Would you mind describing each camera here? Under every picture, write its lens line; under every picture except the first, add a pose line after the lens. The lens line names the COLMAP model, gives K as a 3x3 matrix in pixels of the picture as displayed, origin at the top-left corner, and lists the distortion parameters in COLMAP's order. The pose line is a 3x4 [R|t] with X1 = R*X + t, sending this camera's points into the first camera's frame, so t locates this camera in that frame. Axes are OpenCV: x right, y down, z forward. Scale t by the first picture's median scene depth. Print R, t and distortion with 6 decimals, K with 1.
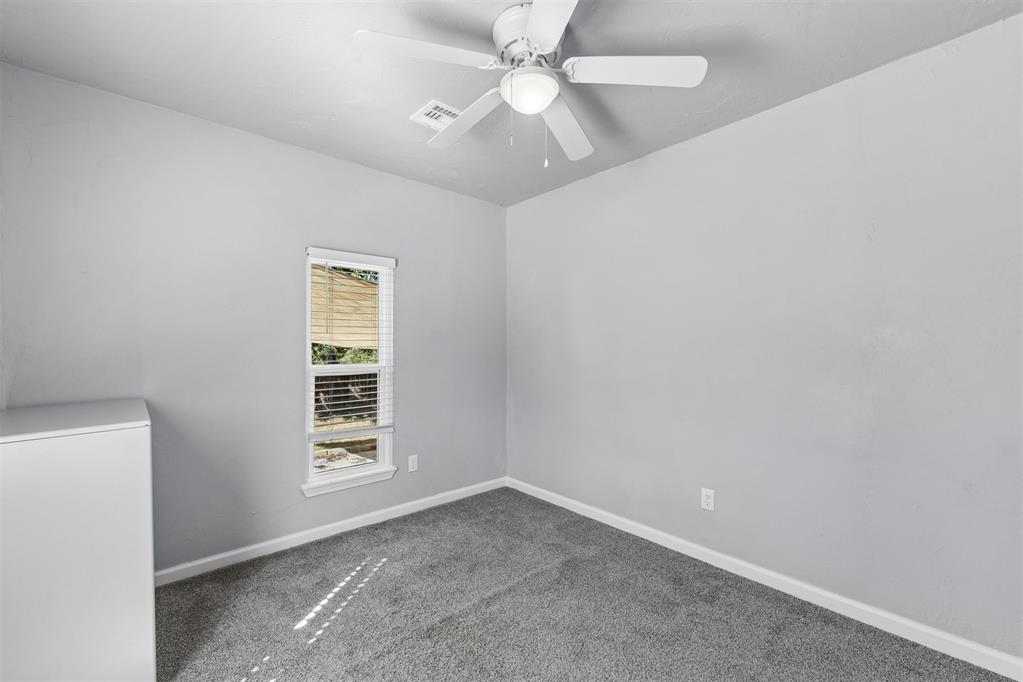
lens RADIAL K [[431.6, 0, 505.4], [0, 431.6, 340.8], [0, 0, 1]] dist [0.005291, -0.000033]
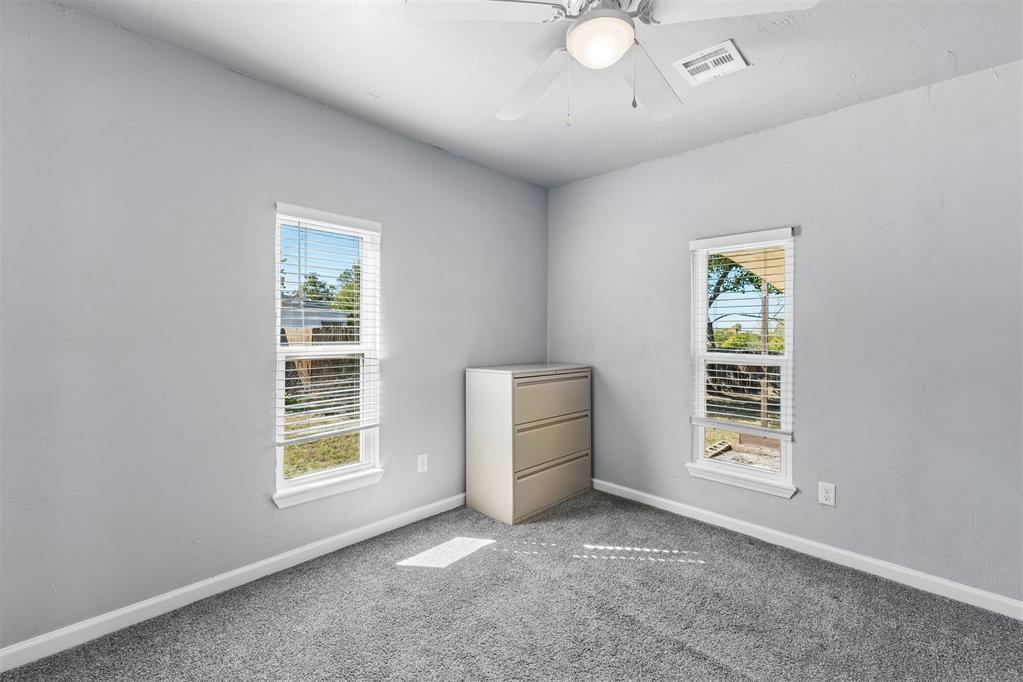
lens RADIAL K [[431.6, 0, 513.2], [0, 431.6, 330.5], [0, 0, 1]] dist [0.005291, -0.000033]
pose [[0.088327, -0.000394, -0.996091, 0.602521], [-0.006337, 0.999979, -0.000958, 0.008654], [0.996071, 0.006397, 0.088323, 0.495762]]
